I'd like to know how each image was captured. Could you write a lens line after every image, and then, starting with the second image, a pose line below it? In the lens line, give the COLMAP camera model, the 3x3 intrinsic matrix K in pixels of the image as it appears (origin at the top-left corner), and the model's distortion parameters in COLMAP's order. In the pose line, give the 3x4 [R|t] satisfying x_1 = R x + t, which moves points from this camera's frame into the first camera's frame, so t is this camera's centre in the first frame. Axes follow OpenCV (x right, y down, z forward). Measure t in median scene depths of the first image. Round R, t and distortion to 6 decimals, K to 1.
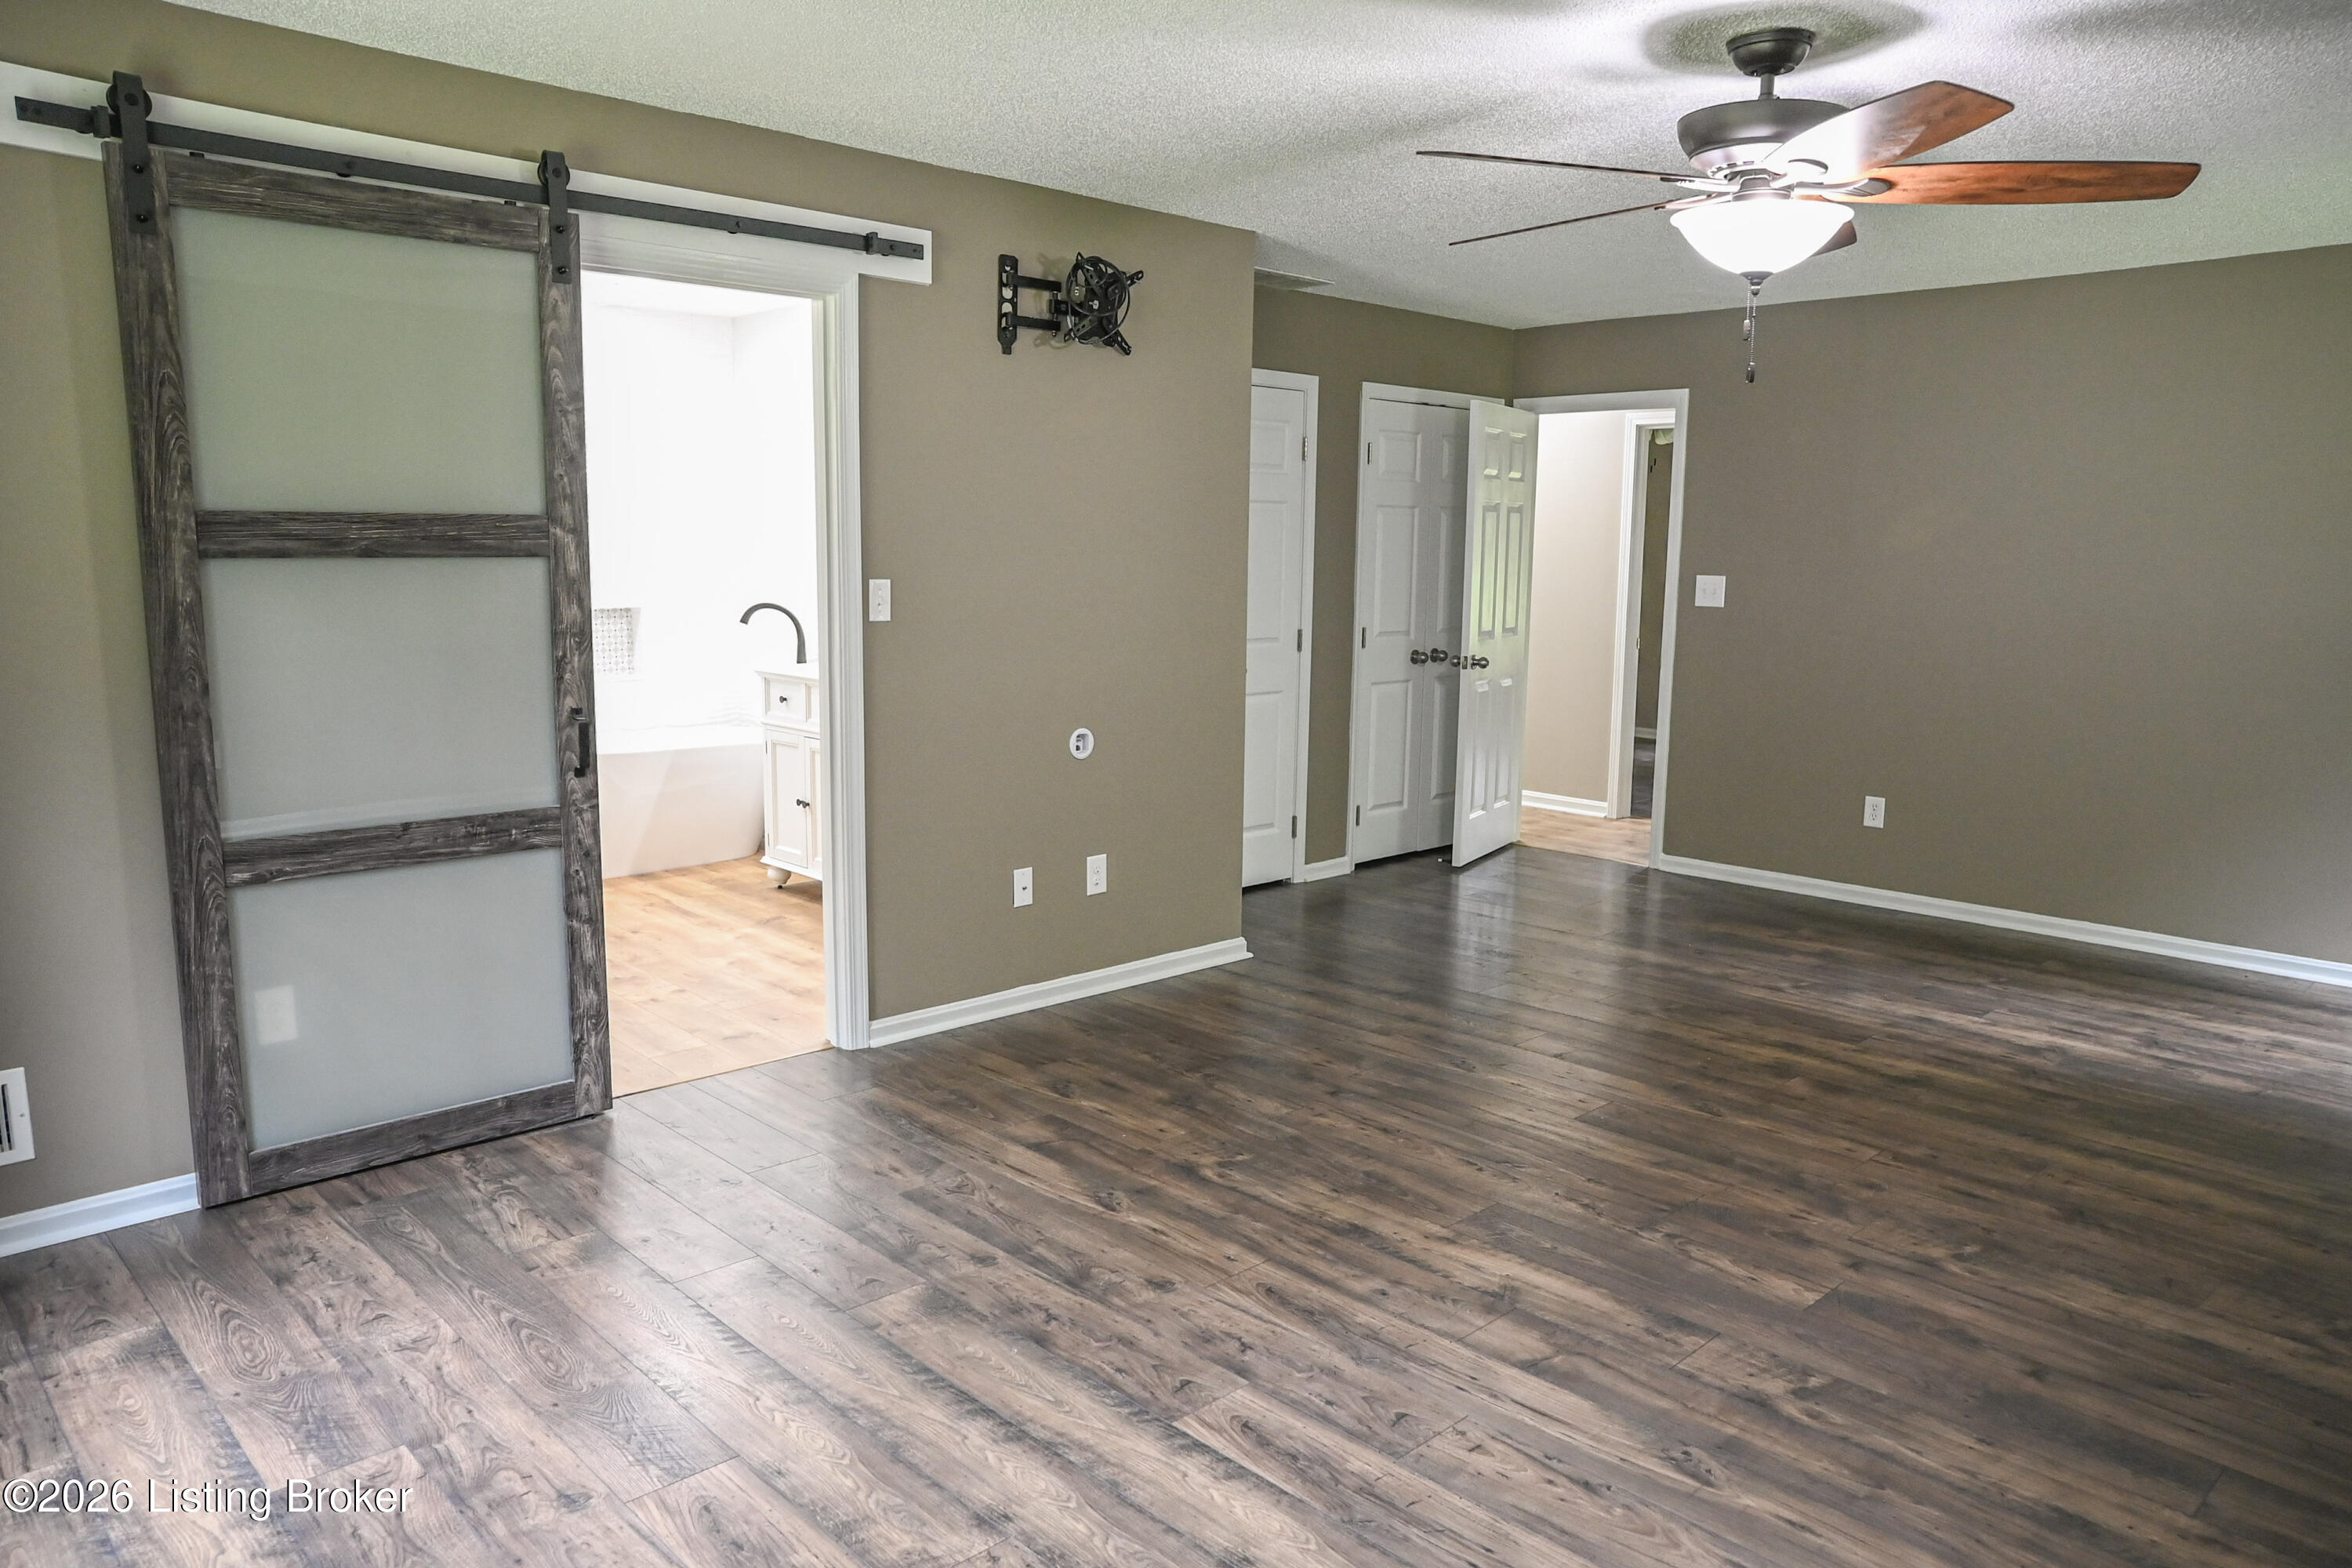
lens RADIAL K [[1565.2, 0, 1176.0], [0, 1565.2, 784.0], [0, 0, 1]] dist [-0.099908, 0.097171]
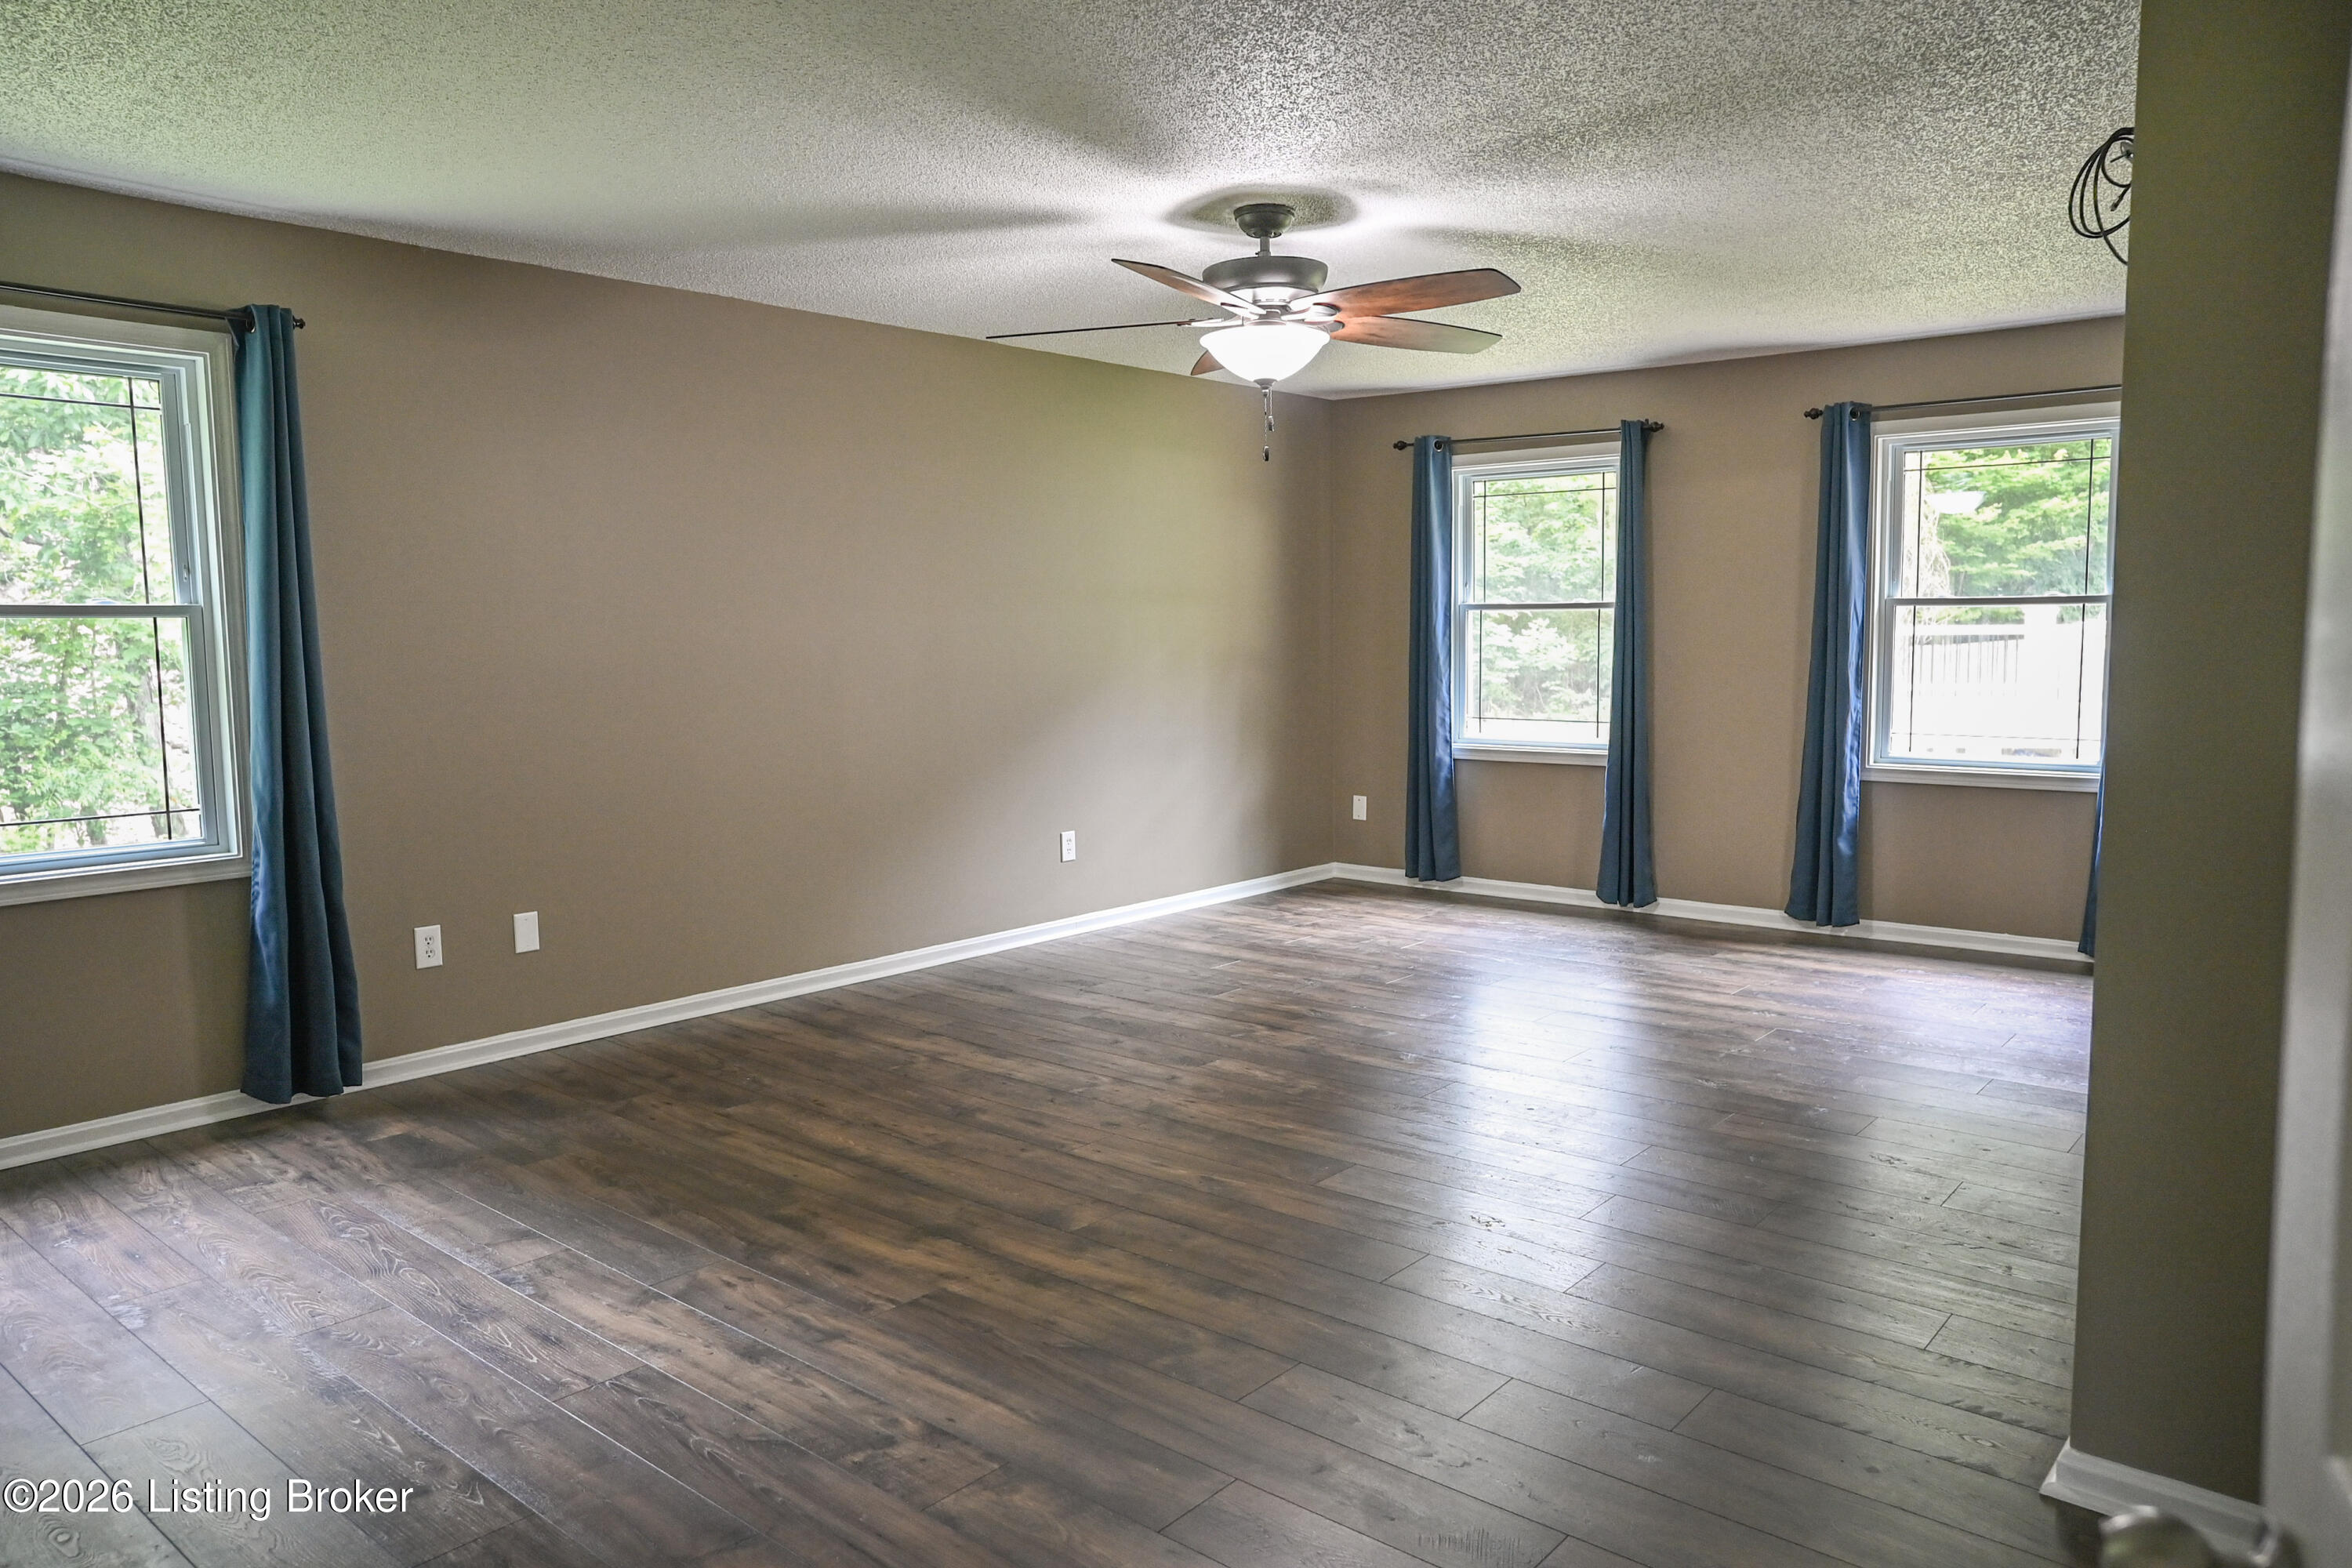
lens RADIAL K [[1565.2, 0, 1176.0], [0, 1565.2, 784.0], [0, 0, 1]] dist [-0.099908, 0.097171]
pose [[-0.994582, 0.009125, -0.103553, 0.453712], [-0.016992, 0.968473, 0.248539, -0.249586], [0.102557, 0.248952, -0.963071, 1.811089]]
